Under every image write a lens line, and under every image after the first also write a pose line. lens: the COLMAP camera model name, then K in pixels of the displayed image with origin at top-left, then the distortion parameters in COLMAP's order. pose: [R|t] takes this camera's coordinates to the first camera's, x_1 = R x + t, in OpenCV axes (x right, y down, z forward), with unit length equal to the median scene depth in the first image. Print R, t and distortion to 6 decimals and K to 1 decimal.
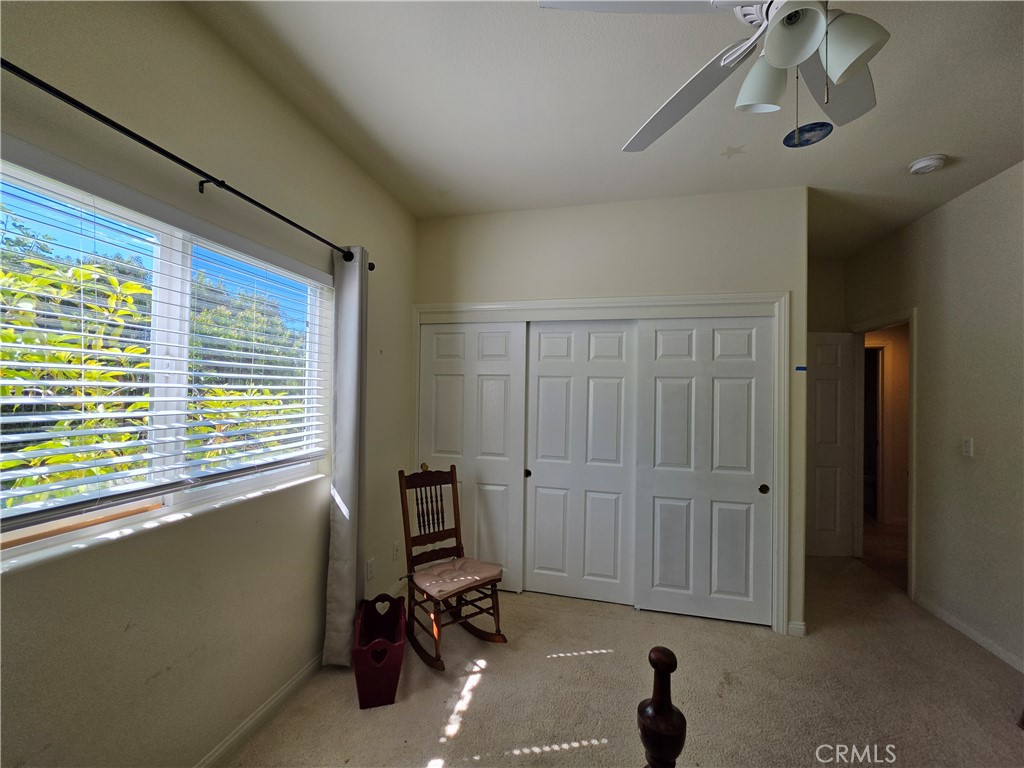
lens RADIAL K [[413.1, 0, 512.0], [0, 413.1, 384.0], [0, 0, 1]] dist [-0.001261, -0.000123]
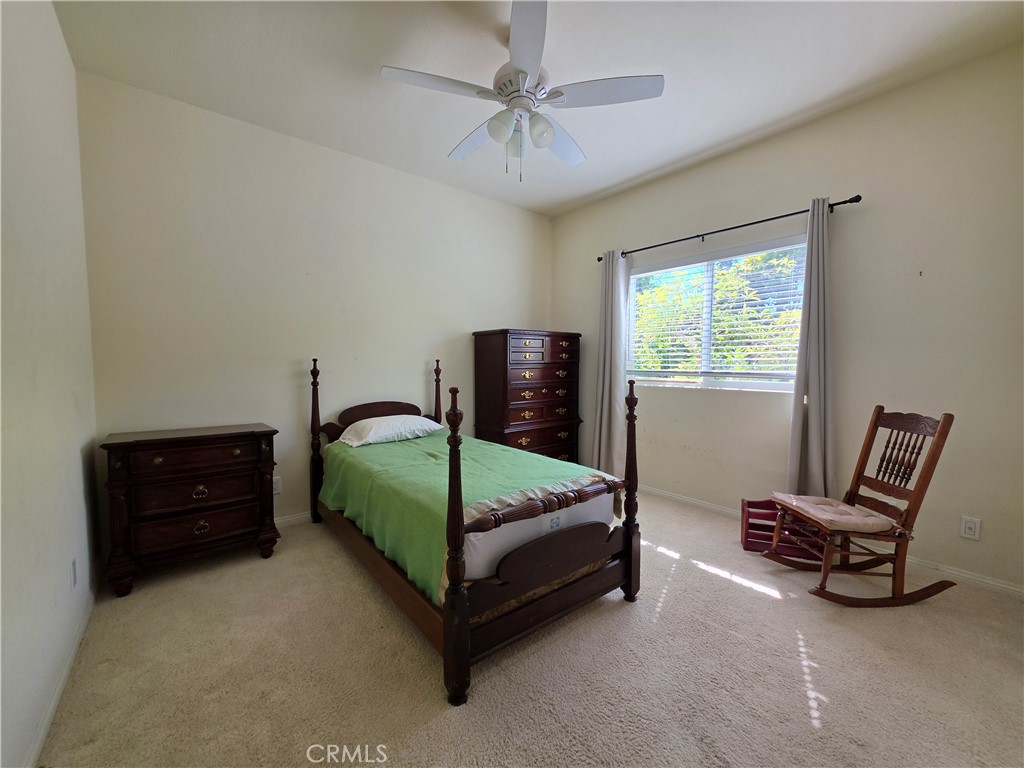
lens RADIAL K [[413.1, 0, 512.0], [0, 413.1, 384.0], [0, 0, 1]] dist [-0.001261, -0.000123]
pose [[-0.621612, 0.024622, -0.782938, 0.943954], [-0.001890, 0.999456, 0.032931, 0.128804], [0.783323, 0.021950, -0.621228, 0.910798]]
